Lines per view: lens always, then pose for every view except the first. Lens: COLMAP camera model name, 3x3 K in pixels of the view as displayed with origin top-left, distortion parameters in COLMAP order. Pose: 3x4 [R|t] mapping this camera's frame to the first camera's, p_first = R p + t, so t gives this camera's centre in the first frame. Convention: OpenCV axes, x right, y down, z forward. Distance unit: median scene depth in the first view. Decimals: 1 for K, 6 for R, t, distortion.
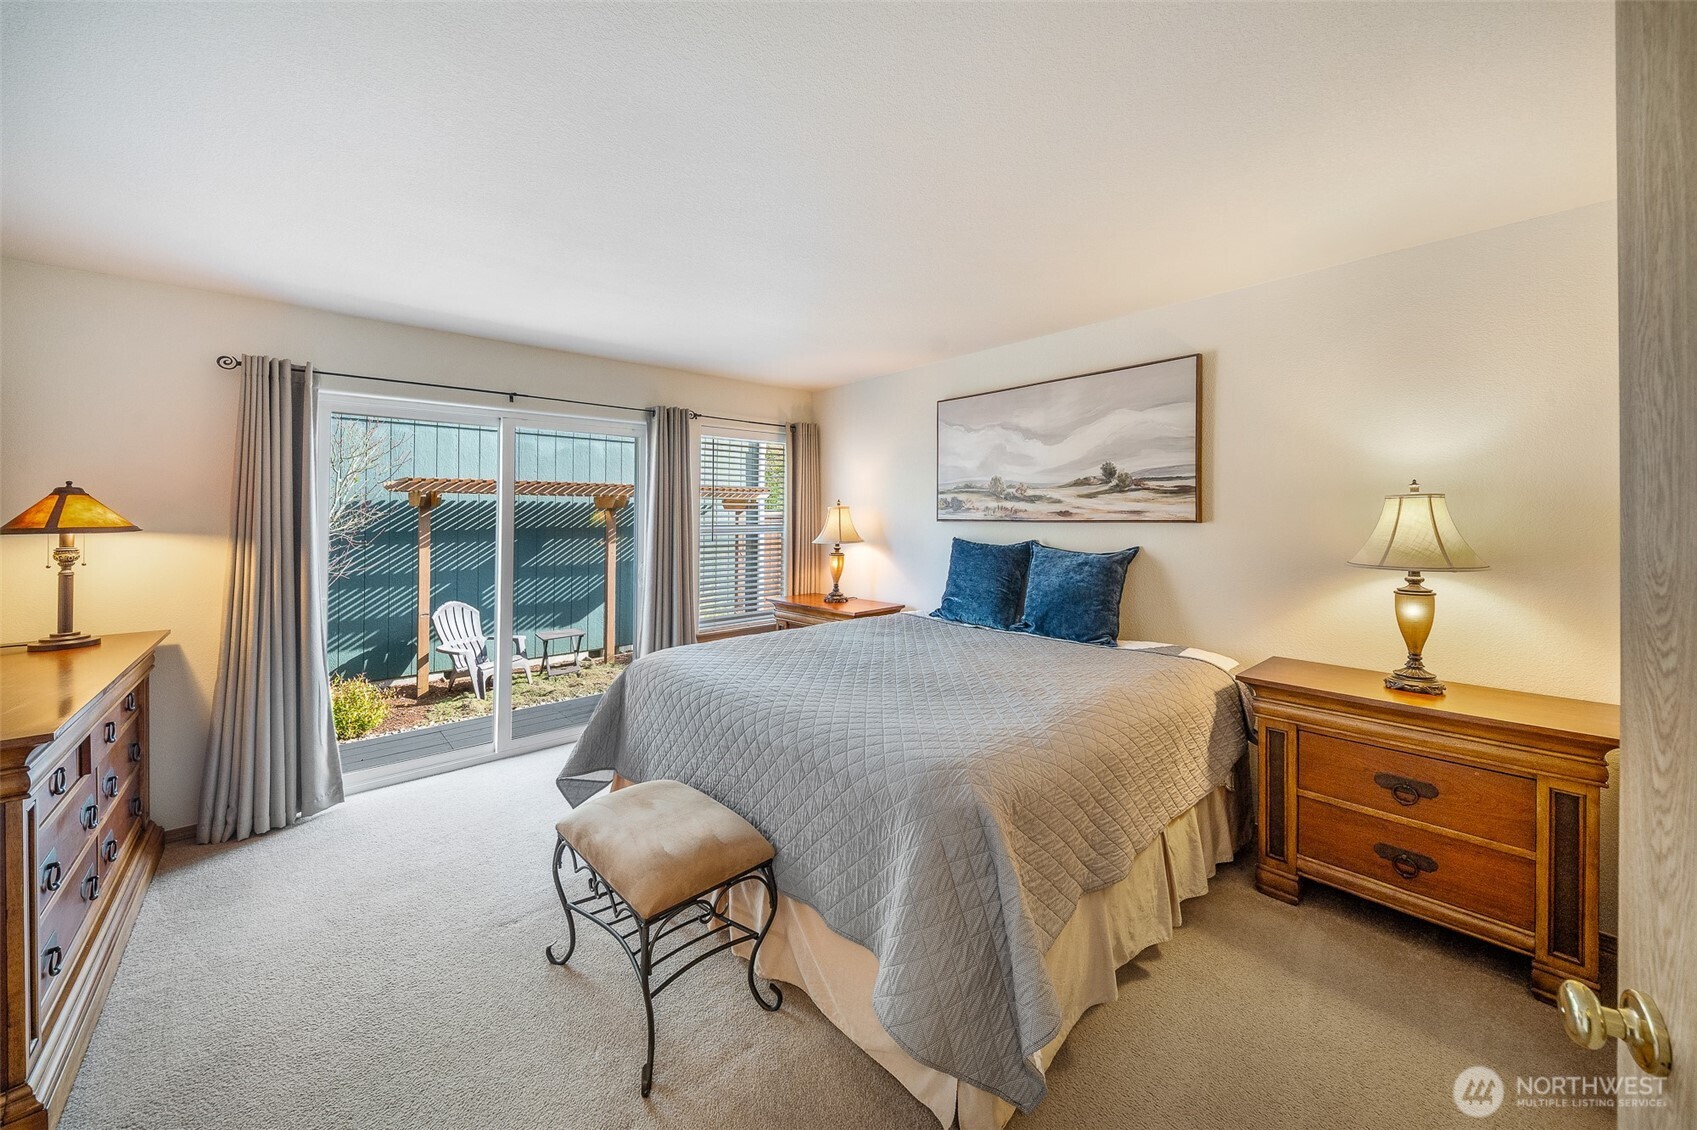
lens RADIAL K [[612.9, 0, 851.3], [0, 612.9, 515.4], [0, 0, 1]] dist [0.000920, 0.000018]
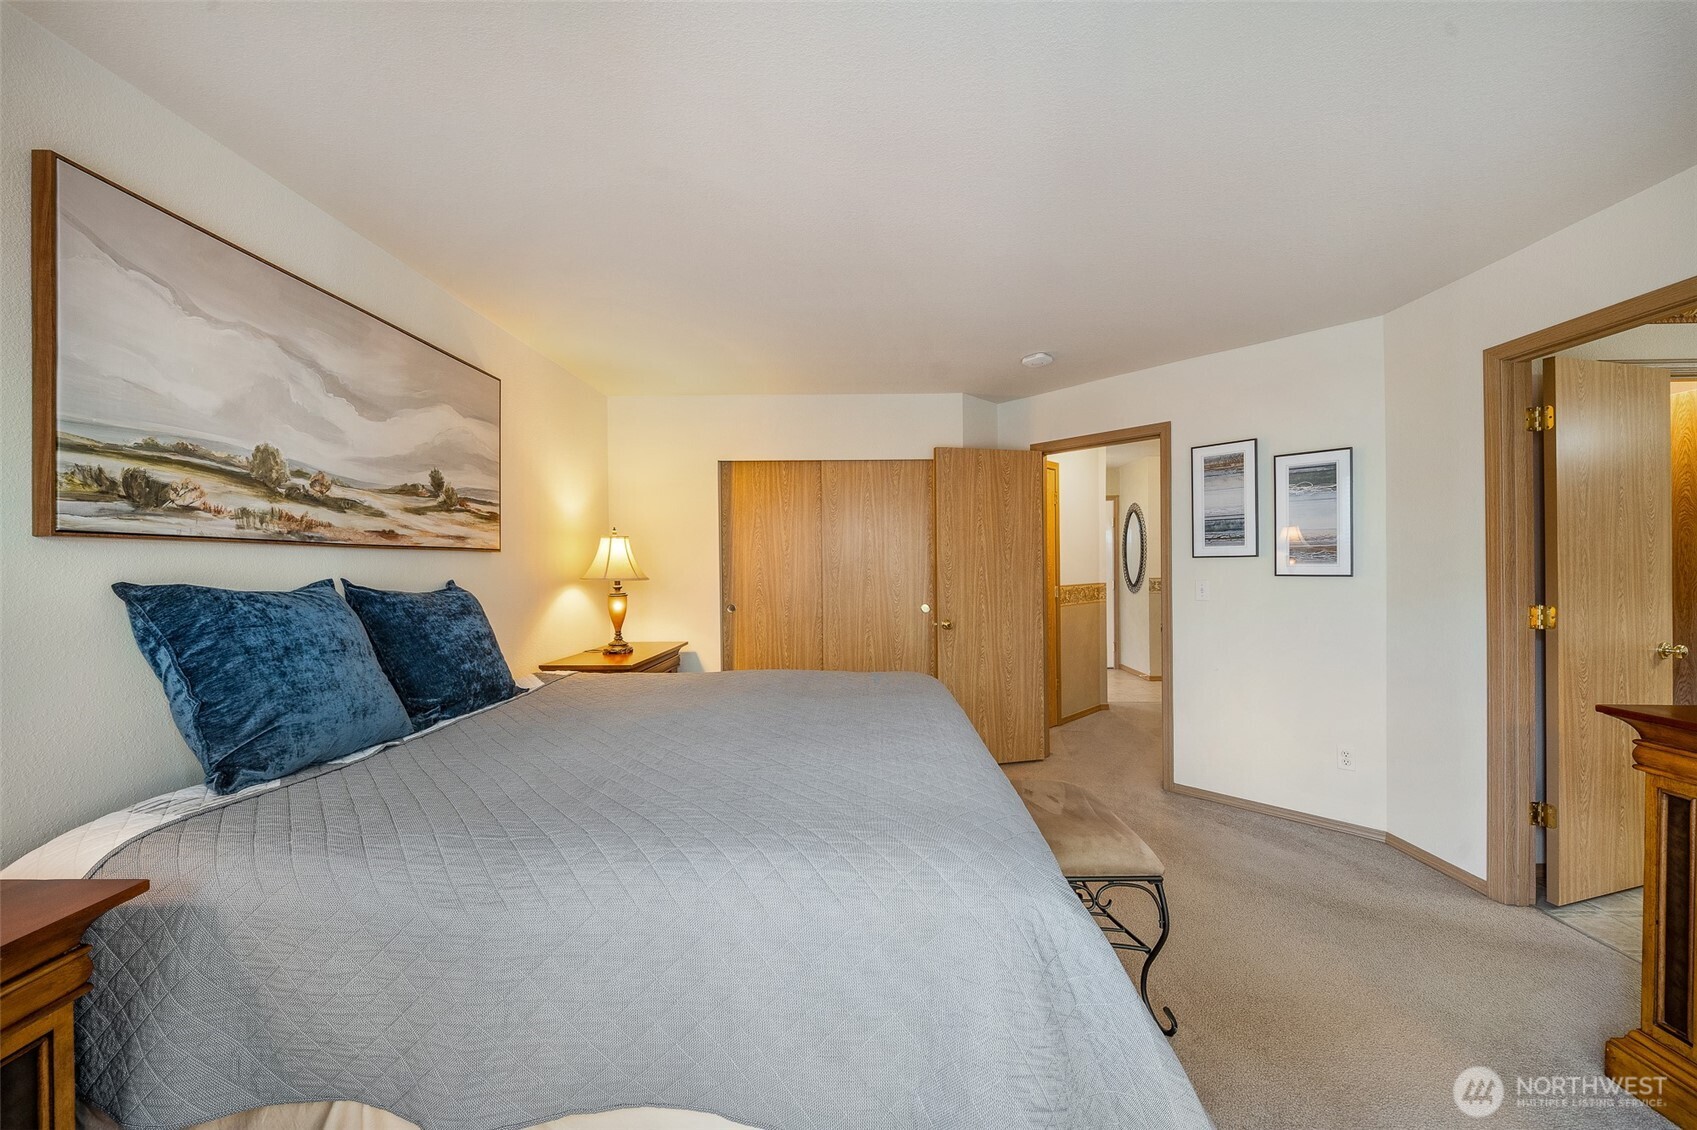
lens RADIAL K [[612.9, 0, 847.9], [0, 612.9, 565.9], [0, 0, 1]] dist [0.000920, 0.000018]
pose [[-0.718854, 0.005779, 0.695137, -0.420049], [0.006921, 0.999975, -0.001155, 0.032330], [-0.695126, 0.003981, -0.718877, 1.083478]]
